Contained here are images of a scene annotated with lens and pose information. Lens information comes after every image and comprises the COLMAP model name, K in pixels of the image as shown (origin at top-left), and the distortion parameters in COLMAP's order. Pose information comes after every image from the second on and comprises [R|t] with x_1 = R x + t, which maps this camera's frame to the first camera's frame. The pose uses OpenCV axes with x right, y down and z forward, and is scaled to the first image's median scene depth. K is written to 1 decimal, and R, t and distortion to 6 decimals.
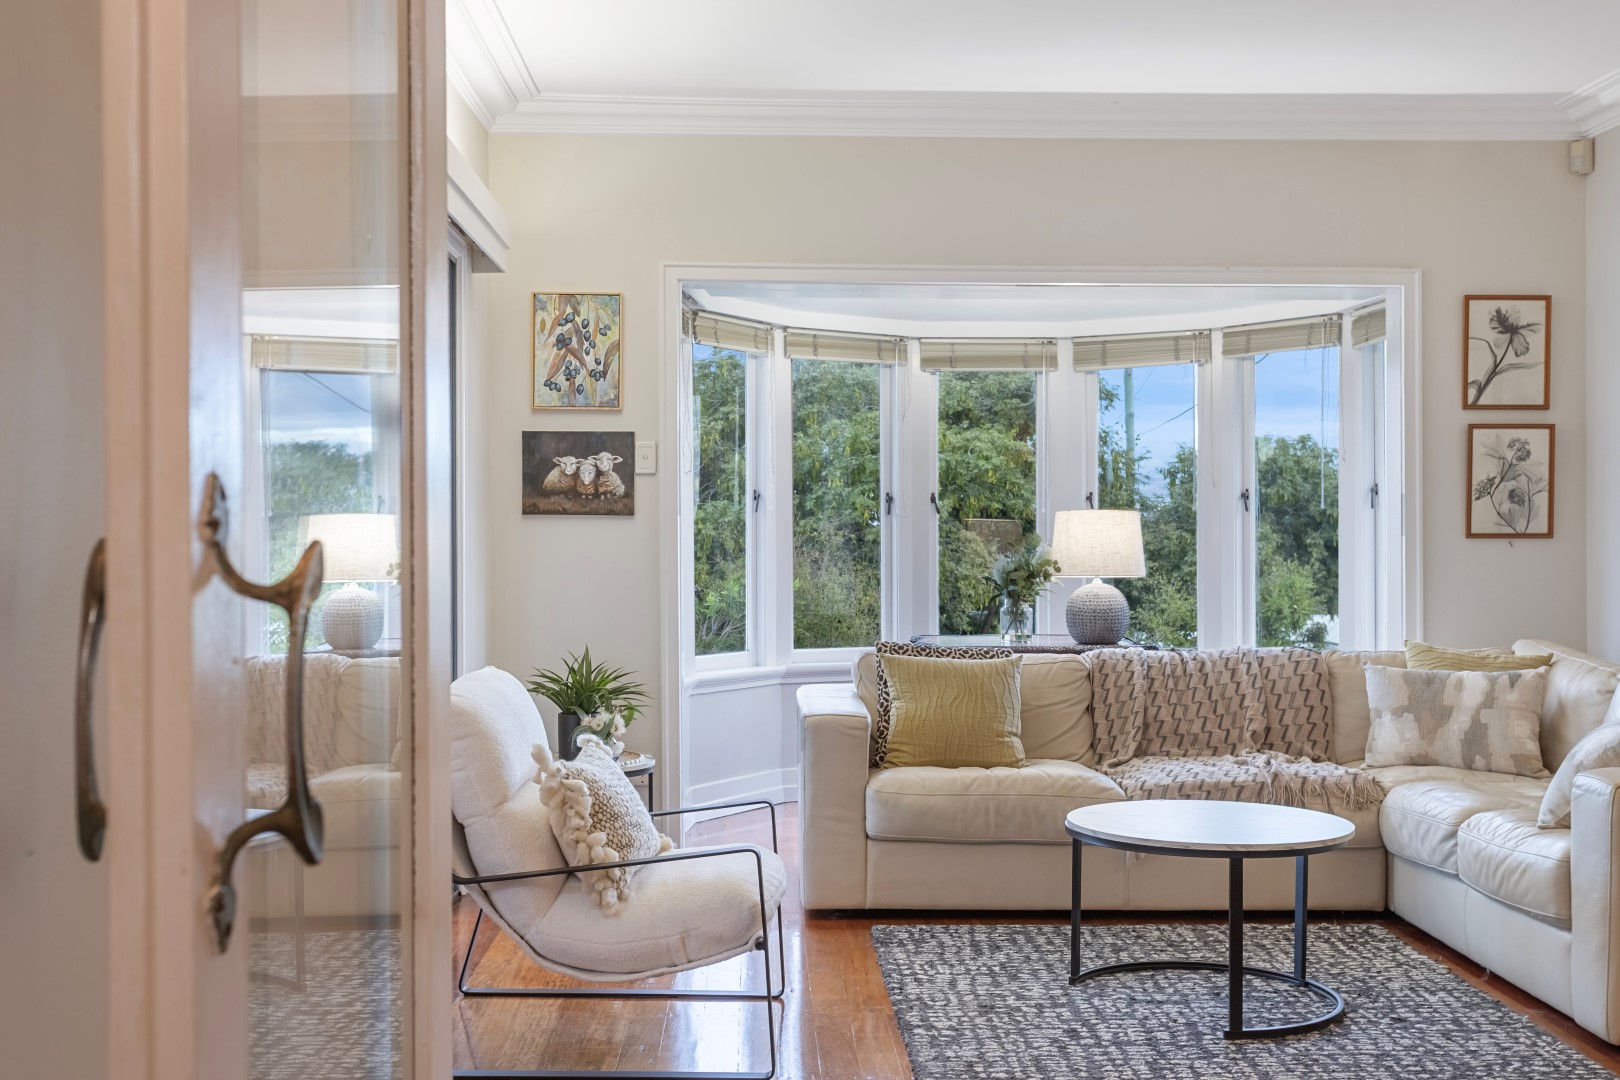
lens RADIAL K [[1881.6, 0, 810.0], [0, 1881.6, 540.0], [0, 0, 1]] dist [0.019816, 0.015578]
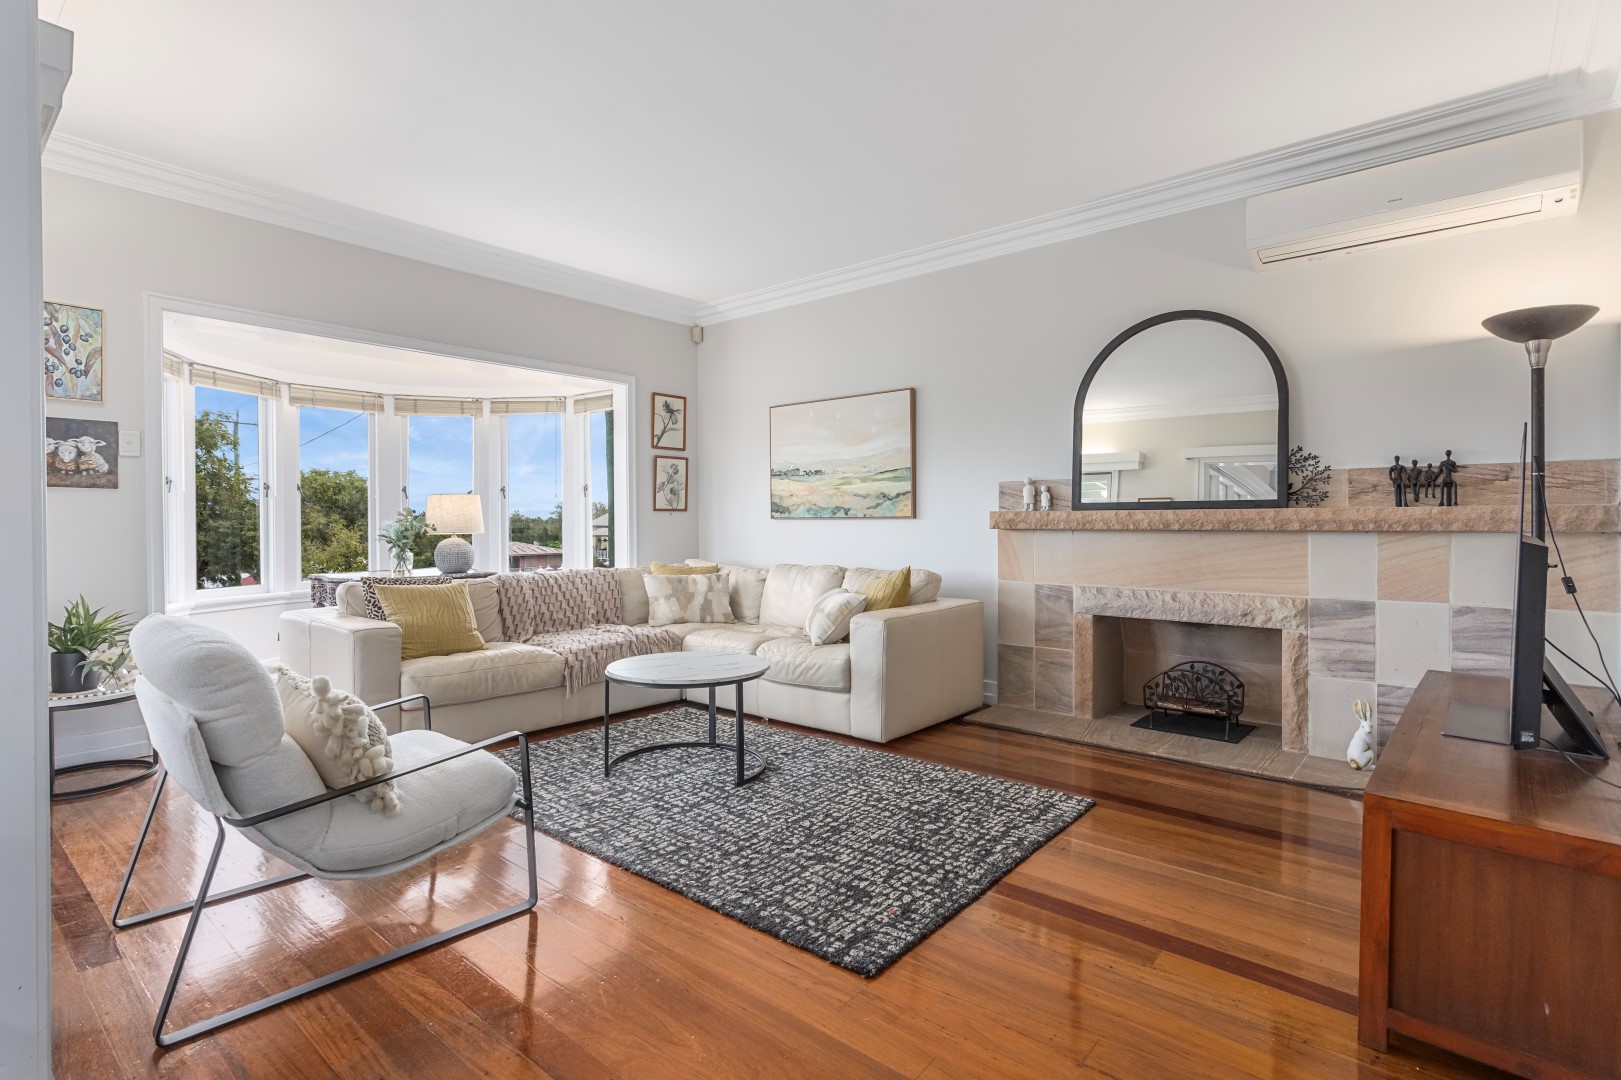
lens RADIAL K [[798.0, 0, 813.8], [0, 798.0, 525.8], [0, 0, 1]] dist [0.004466, 0.001621]
pose [[0.662457, -0.007229, 0.749065, -0.187394], [0.006401, 0.999972, 0.003989, 0.012585], [-0.749072, 0.002152, 0.662485, 0.297557]]
